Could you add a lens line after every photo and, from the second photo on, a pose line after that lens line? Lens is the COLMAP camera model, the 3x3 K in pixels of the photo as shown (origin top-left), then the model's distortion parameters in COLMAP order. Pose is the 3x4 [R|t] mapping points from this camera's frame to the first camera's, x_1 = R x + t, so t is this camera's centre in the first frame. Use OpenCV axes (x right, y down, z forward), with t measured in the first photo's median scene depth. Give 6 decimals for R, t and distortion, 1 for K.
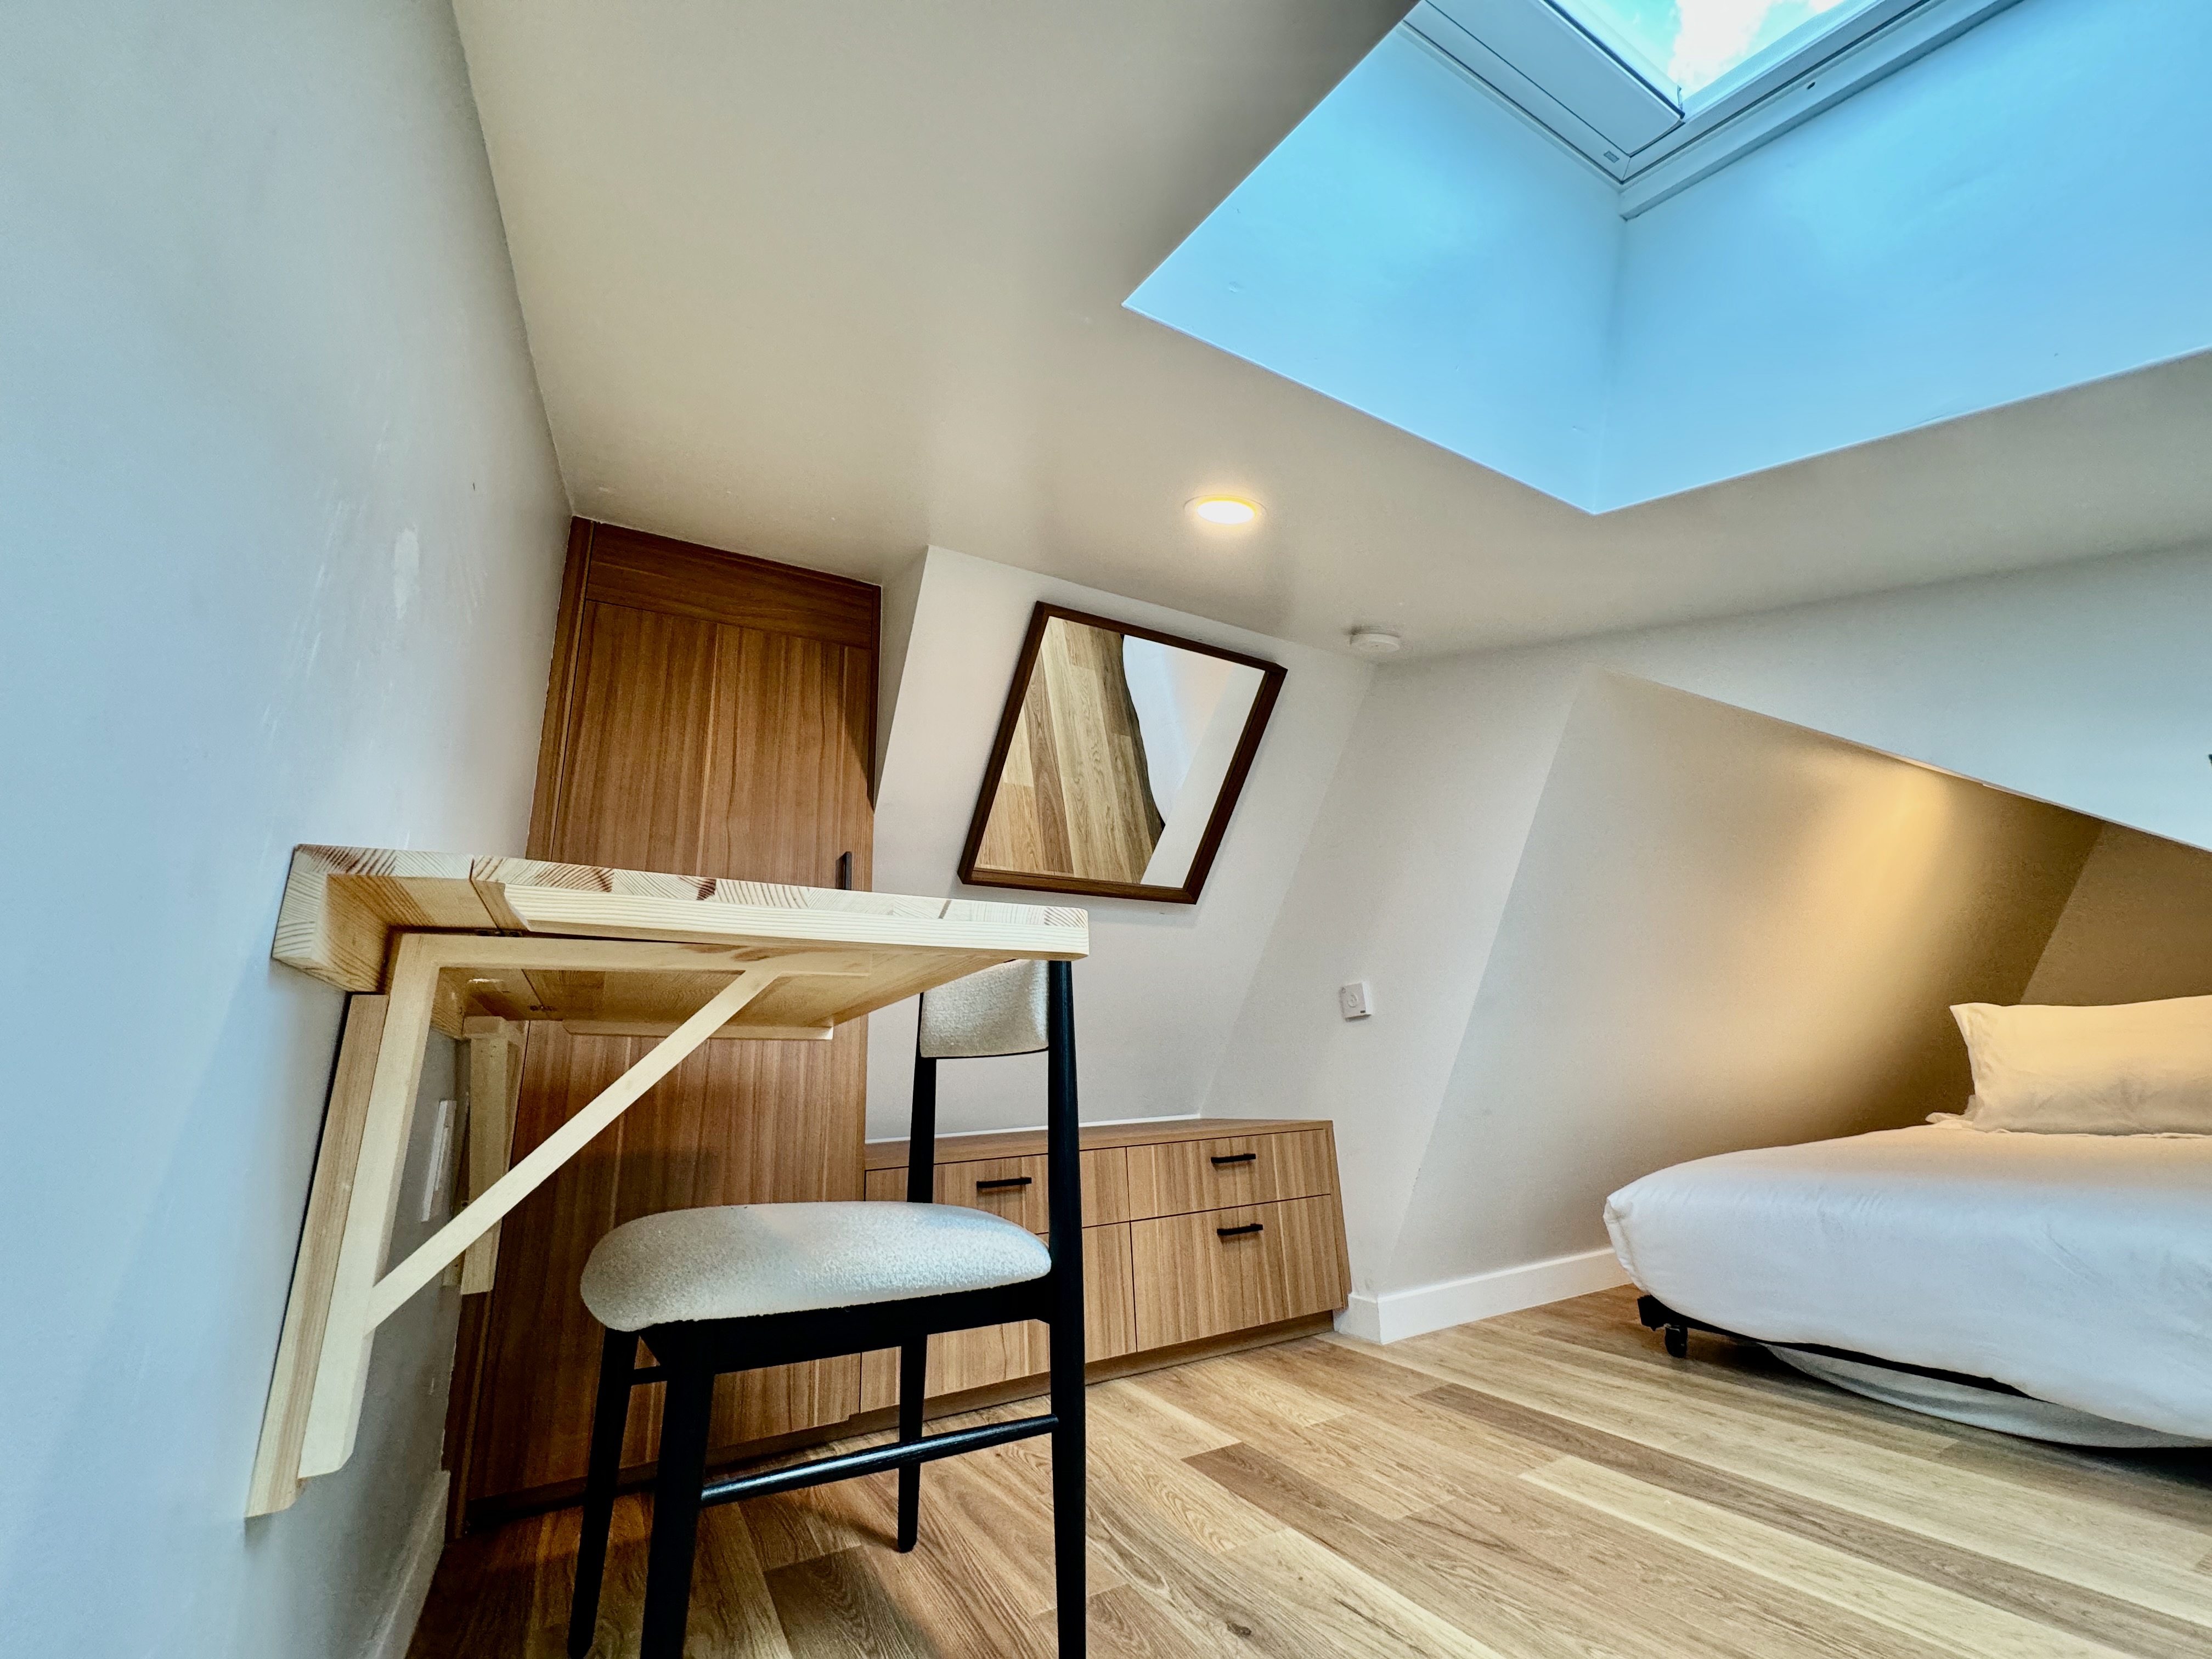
lens RADIAL K [[880.6, 0, 1108.7], [0, 880.6, 827.4], [0, 0, 1]] dist [-0.000446, 0.000666]
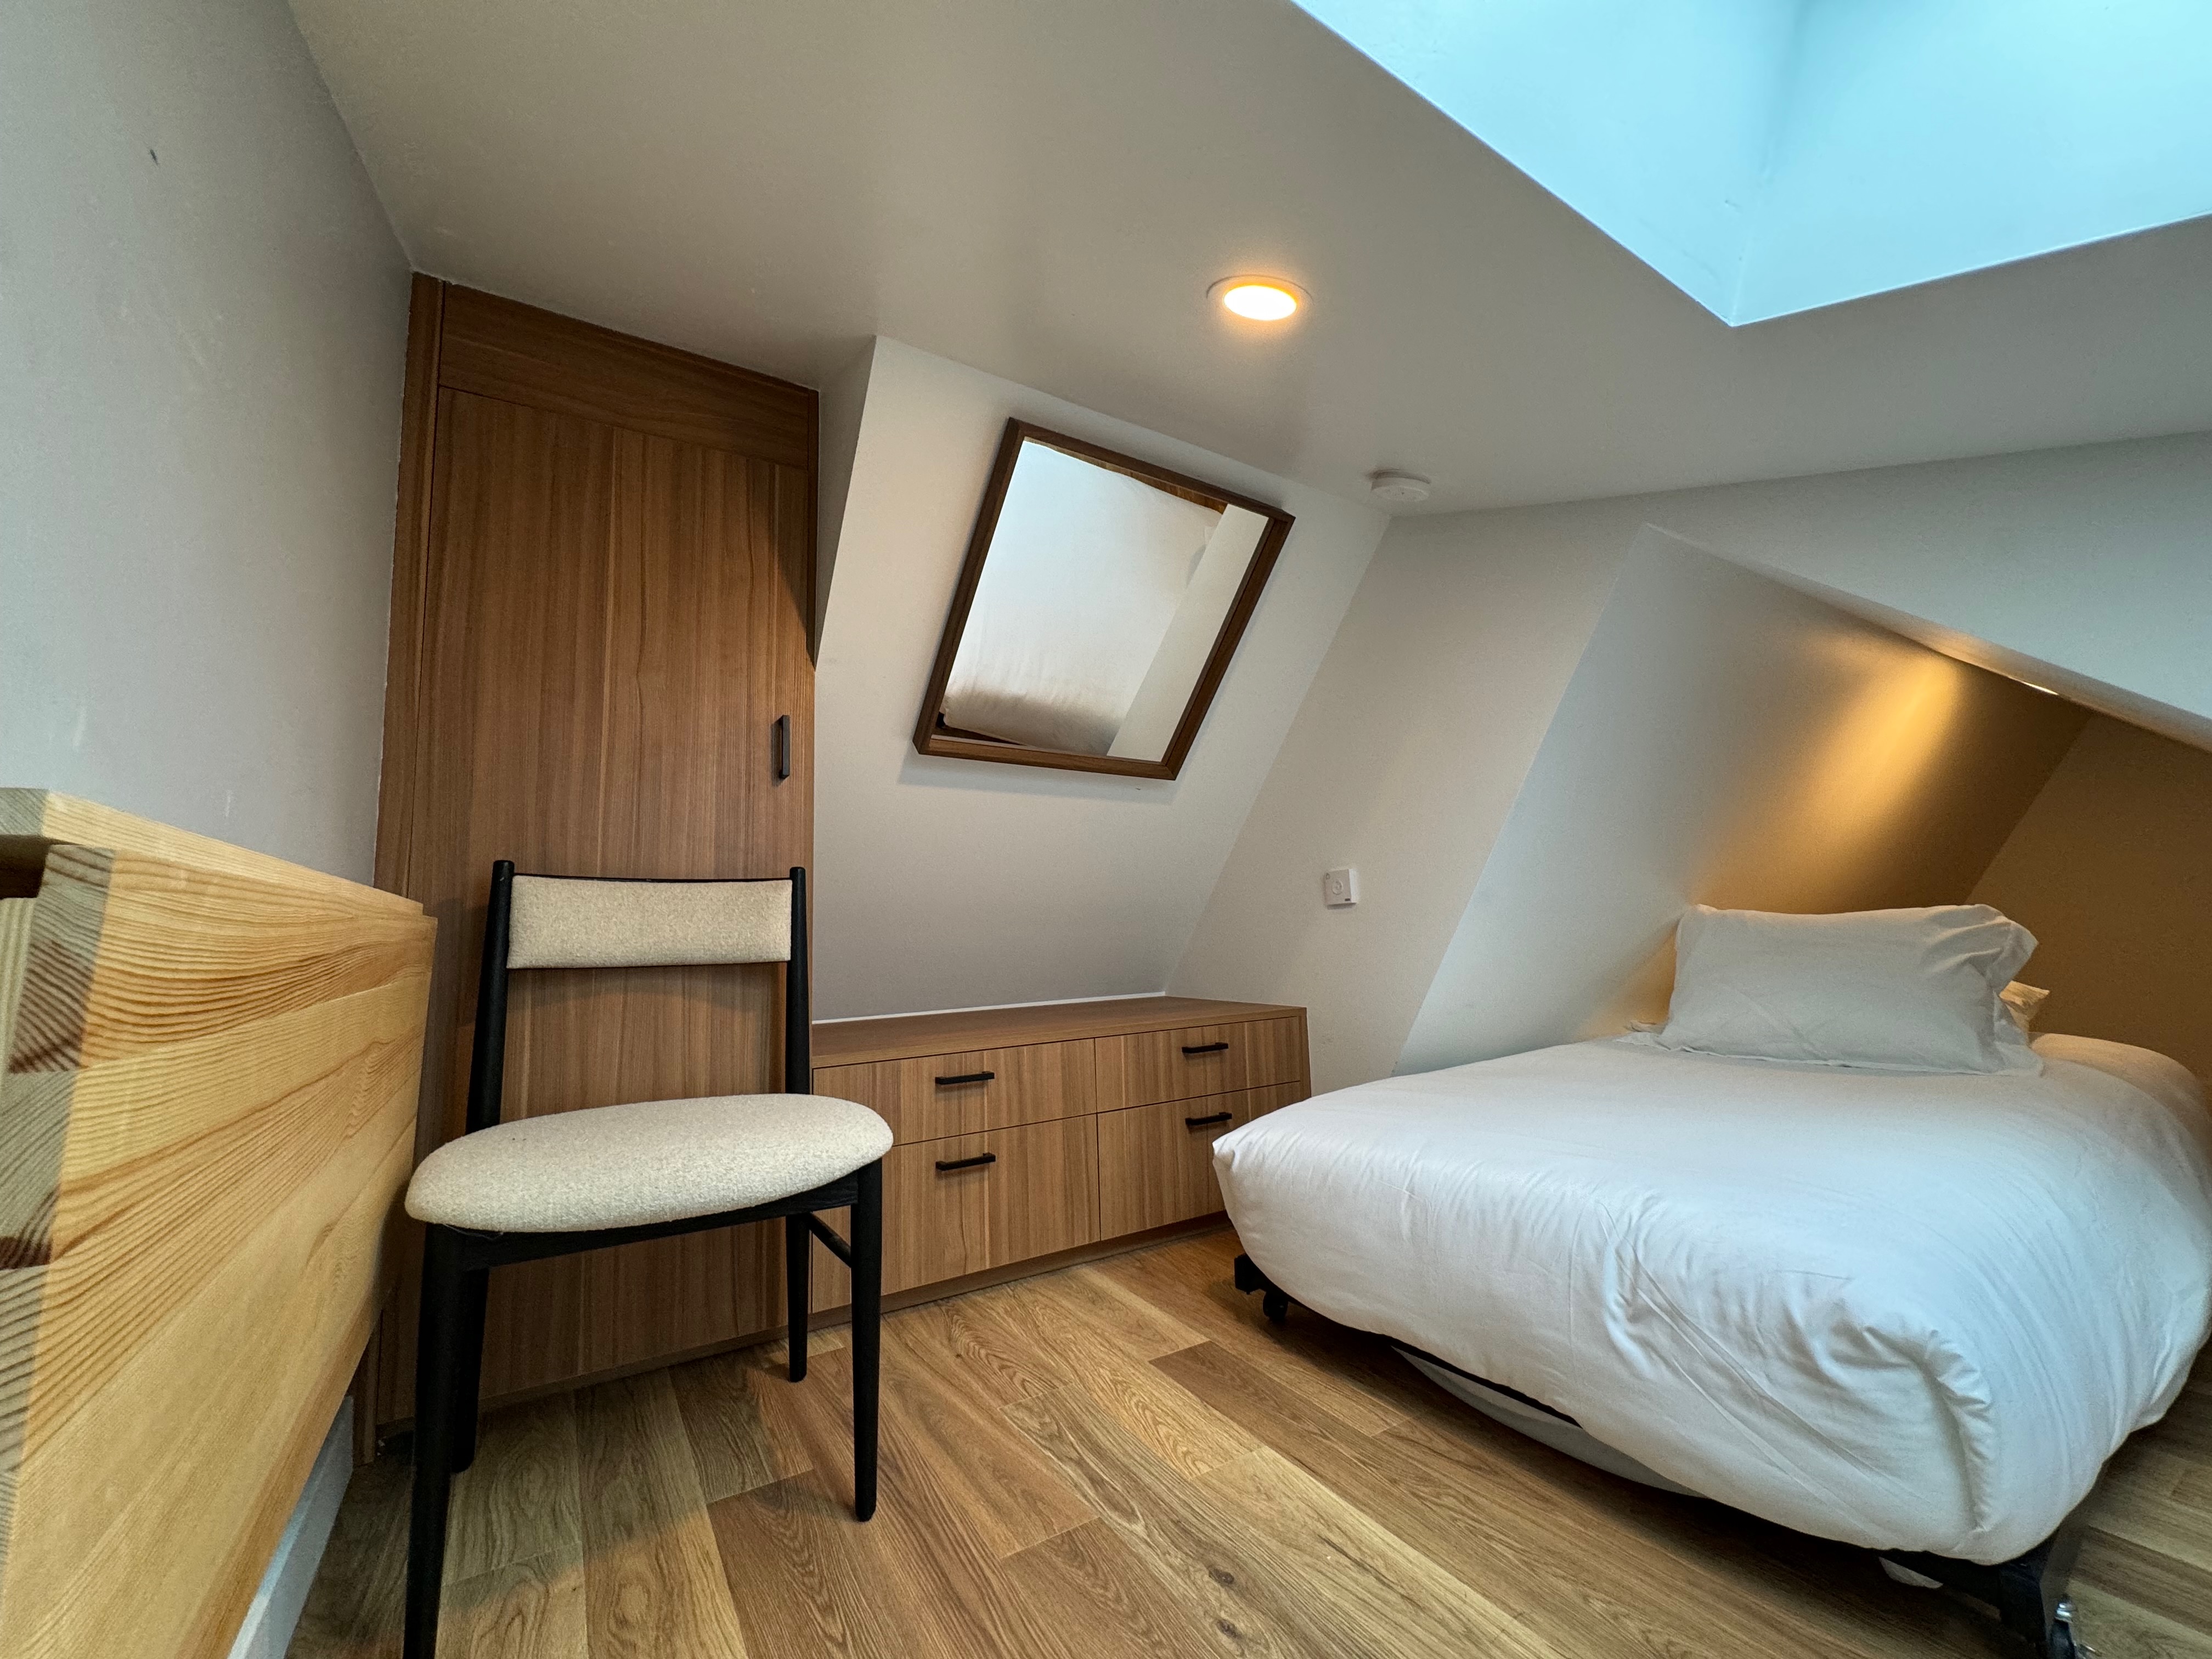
lens RADIAL K [[880.6, 0, 1107.4], [0, 880.6, 824.9], [0, 0, 1]] dist [-0.000446, 0.000666]
pose [[0.998269, 0.024680, 0.053392, -0.024785], [-0.033077, 0.986139, 0.162588, -0.017424], [-0.048639, -0.164073, 0.985248, 0.119986]]
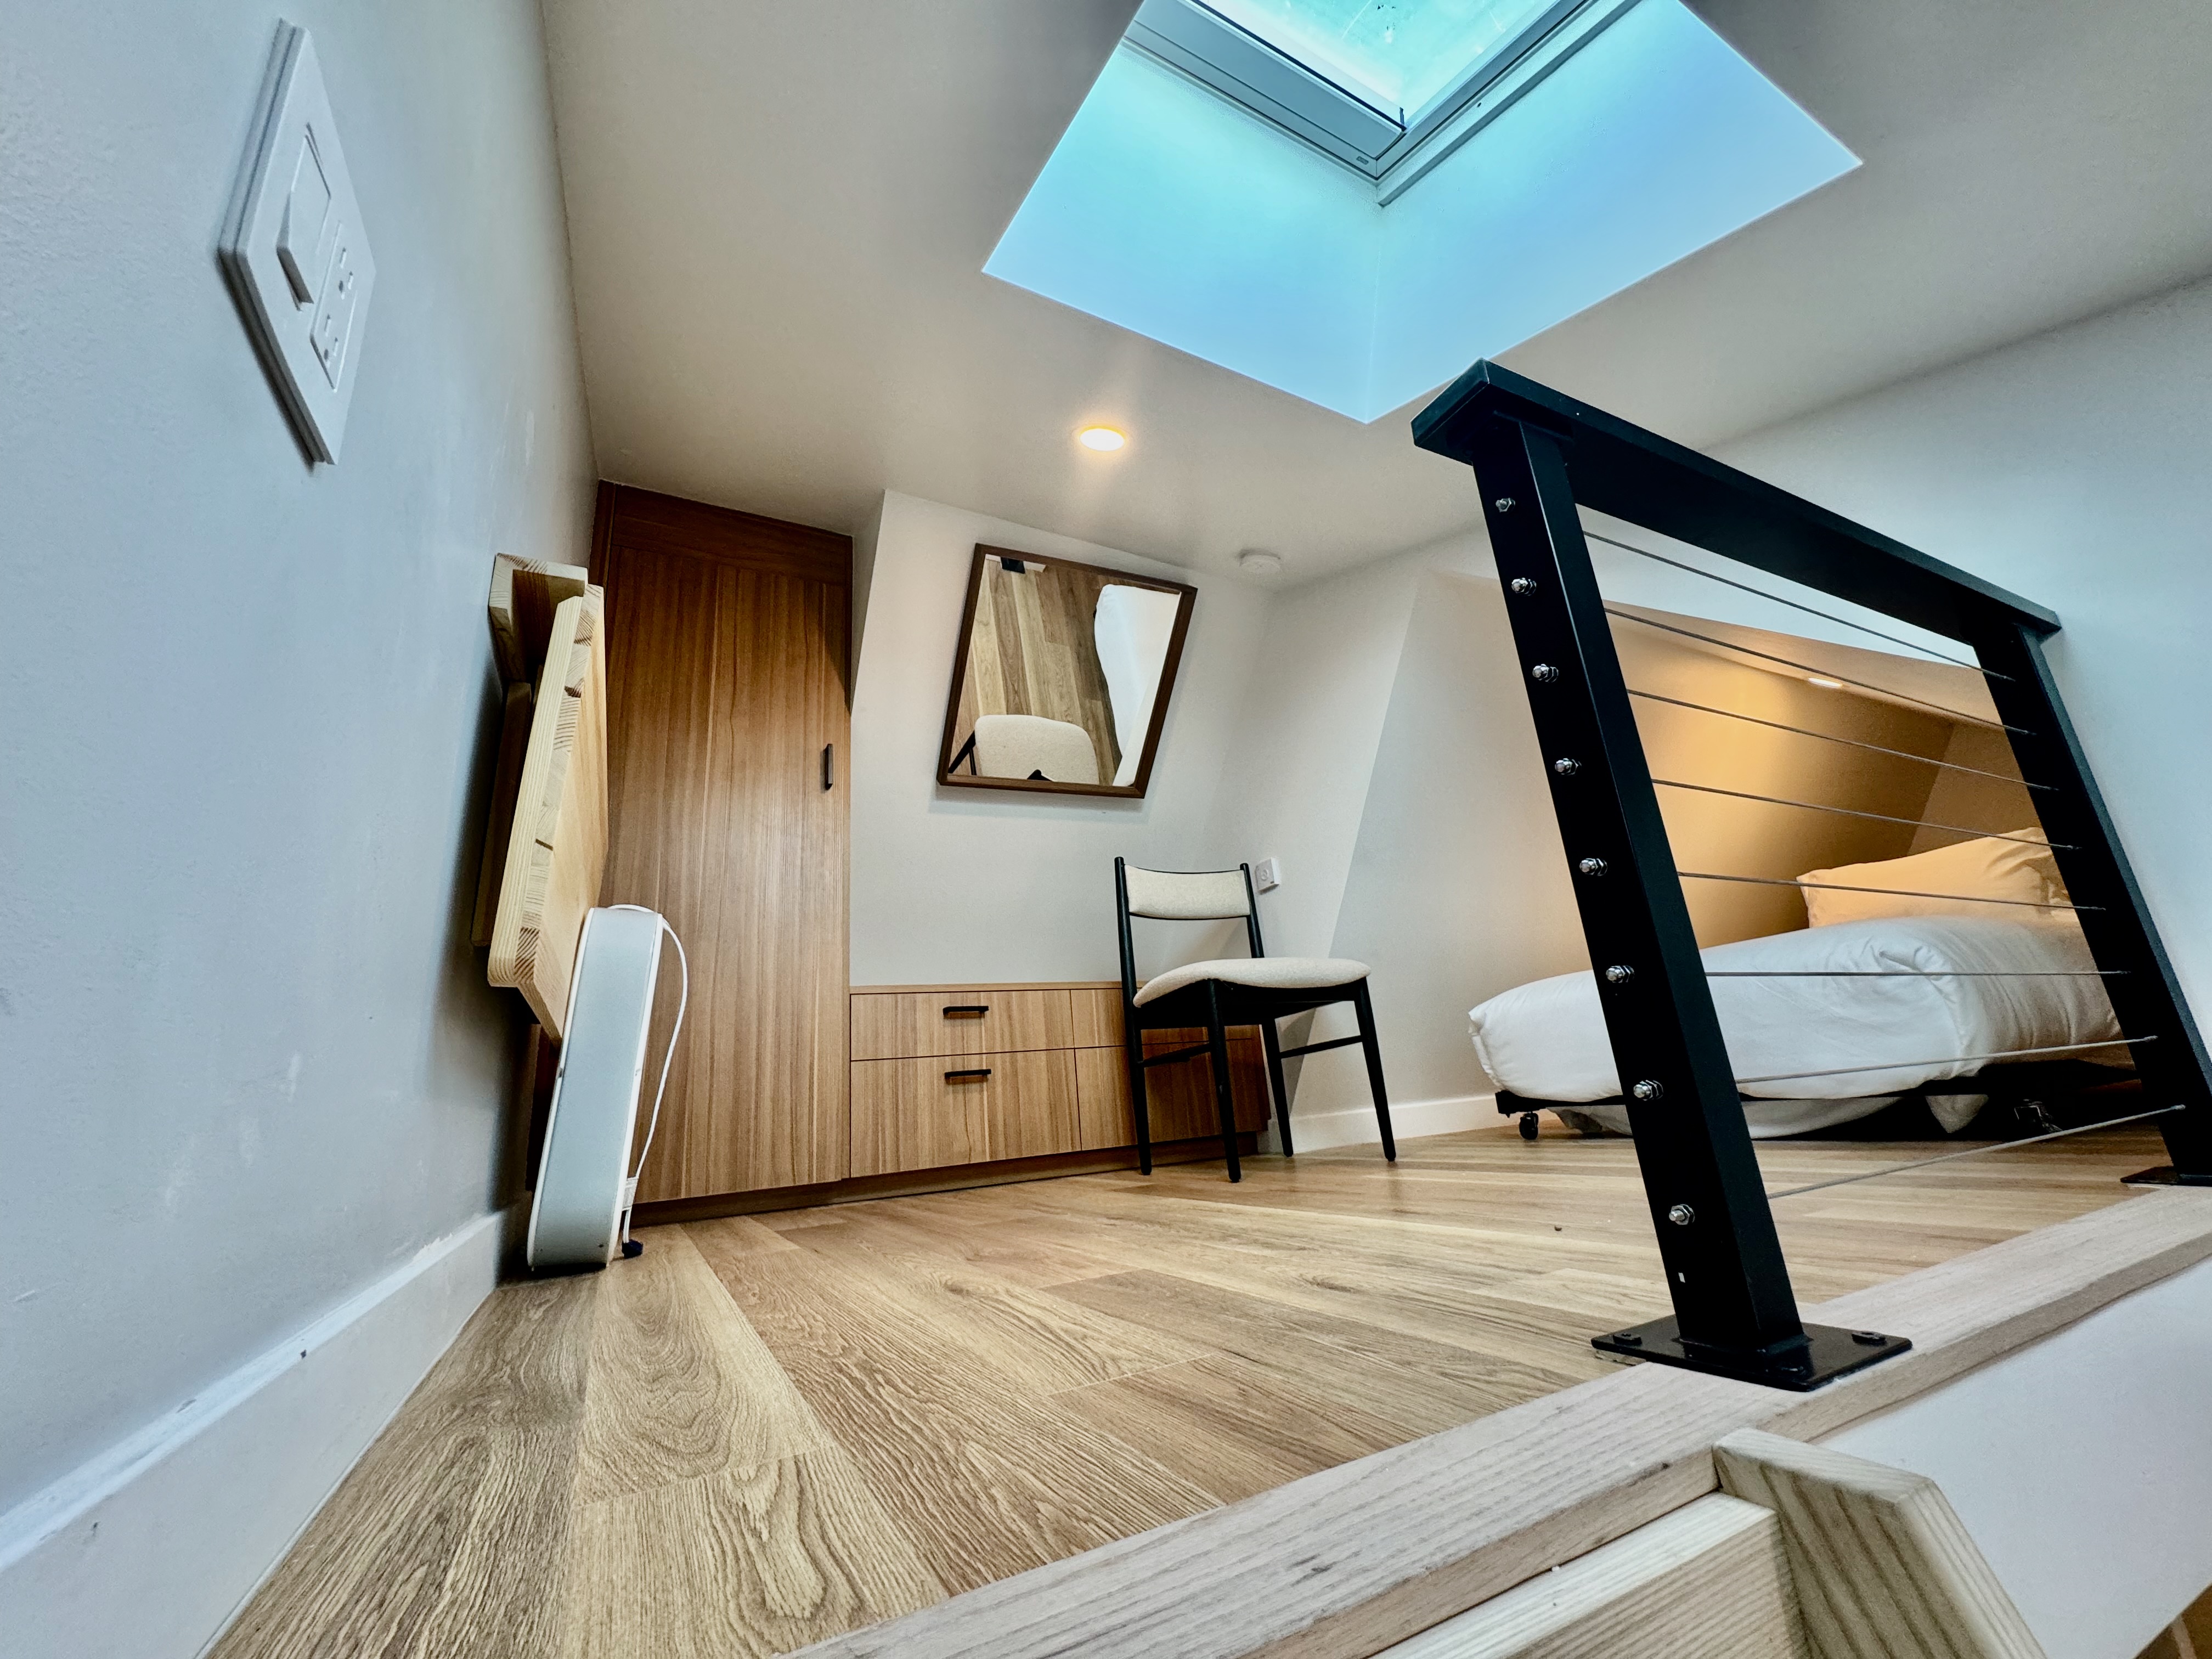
lens RADIAL K [[880.6, 0, 1109.5], [0, 880.6, 825.2], [0, 0, 1]] dist [-0.000446, 0.000666]
pose [[0.999262, -0.037521, -0.008238, 0.101601], [0.037398, 0.999193, -0.014666, 0.175299], [0.008781, 0.014347, 0.999859, -0.226576]]
